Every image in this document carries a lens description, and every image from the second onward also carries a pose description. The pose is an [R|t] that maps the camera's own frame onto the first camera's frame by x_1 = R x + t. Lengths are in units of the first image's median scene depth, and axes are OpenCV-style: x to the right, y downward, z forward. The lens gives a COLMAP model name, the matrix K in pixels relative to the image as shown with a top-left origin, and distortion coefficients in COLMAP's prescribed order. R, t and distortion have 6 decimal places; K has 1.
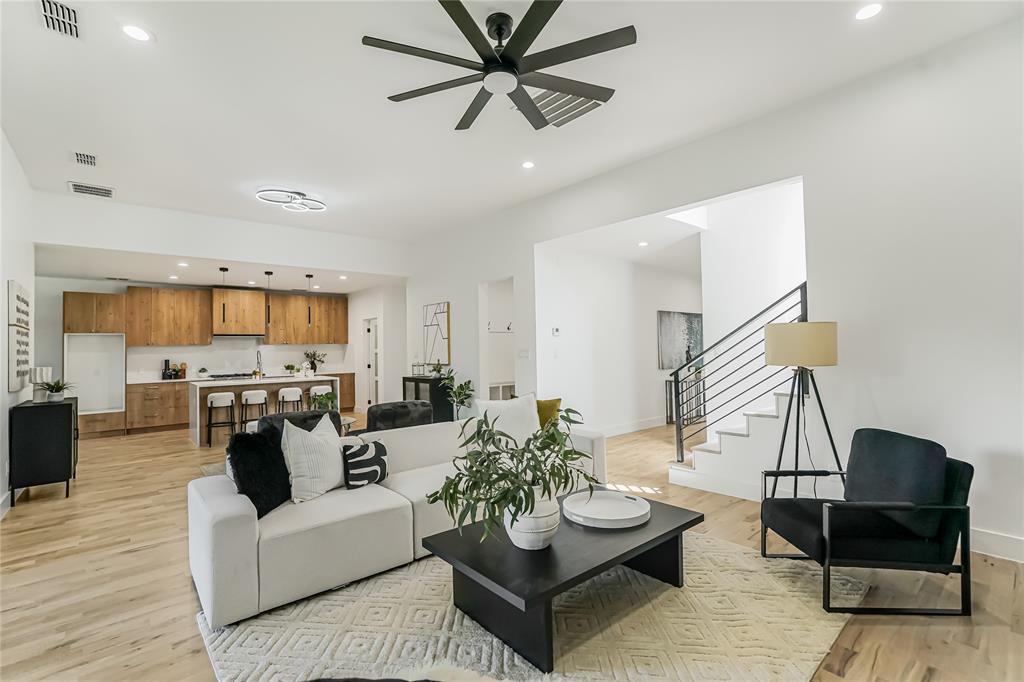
lens RADIAL K [[462.1, 0, 512.0], [0, 462.1, 341.0], [0, 0, 1]] dist [-0.024333, 0.011023]
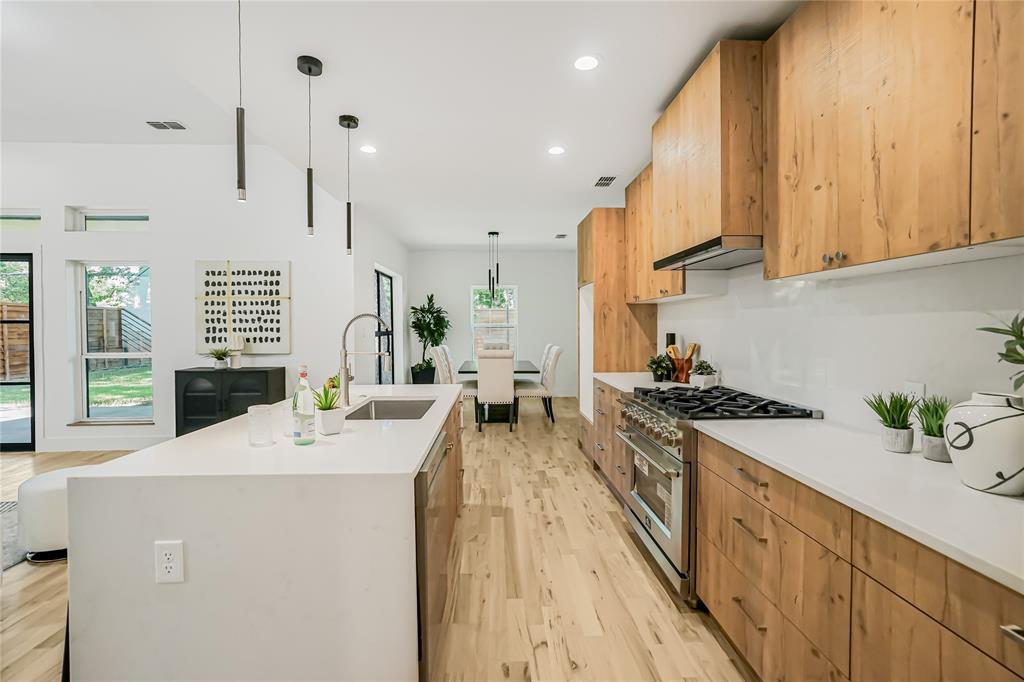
lens RADIAL K [[462.1, 0, 512.0], [0, 462.1, 341.0], [0, 0, 1]] dist [-0.024333, 0.011023]
pose [[-0.616473, 0.037732, -0.786471, -0.297556], [0.016918, 0.999255, 0.034680, 0.027654], [0.787194, 0.008074, -0.616652, 1.053841]]
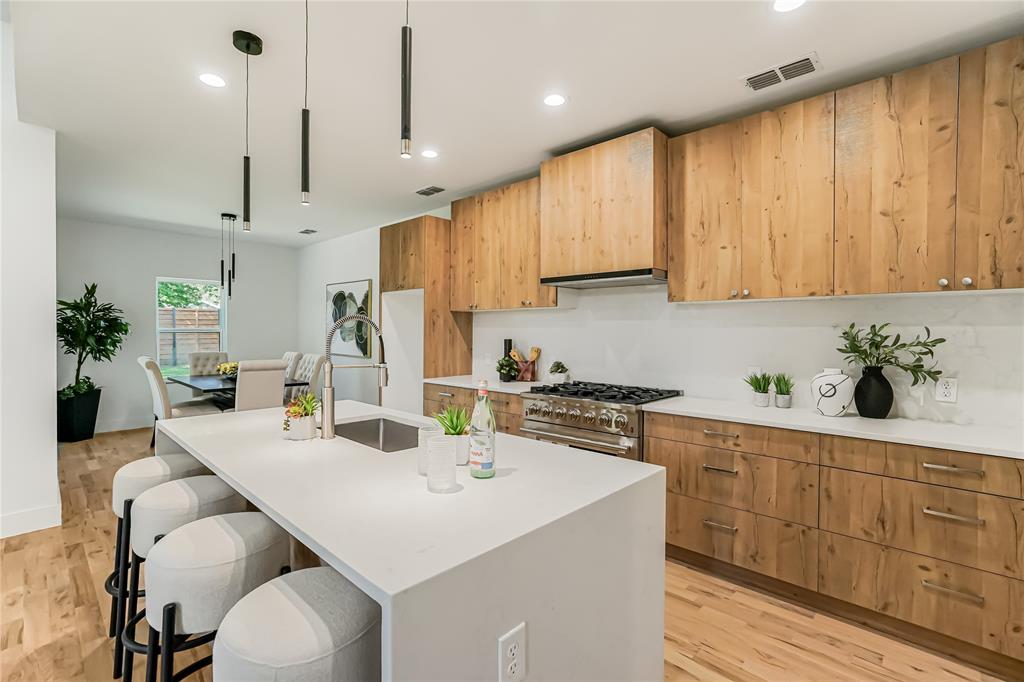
lens RADIAL K [[464.3, 0, 512.0], [0, 464.3, 341.0], [0, 0, 1]] dist [-0.064453, 0.042924]
pose [[0.104201, 0.029327, -0.994124, -0.241242], [0.002960, 0.999552, 0.029797, 0.025185], [0.994552, -0.006047, 0.104068, 0.870902]]
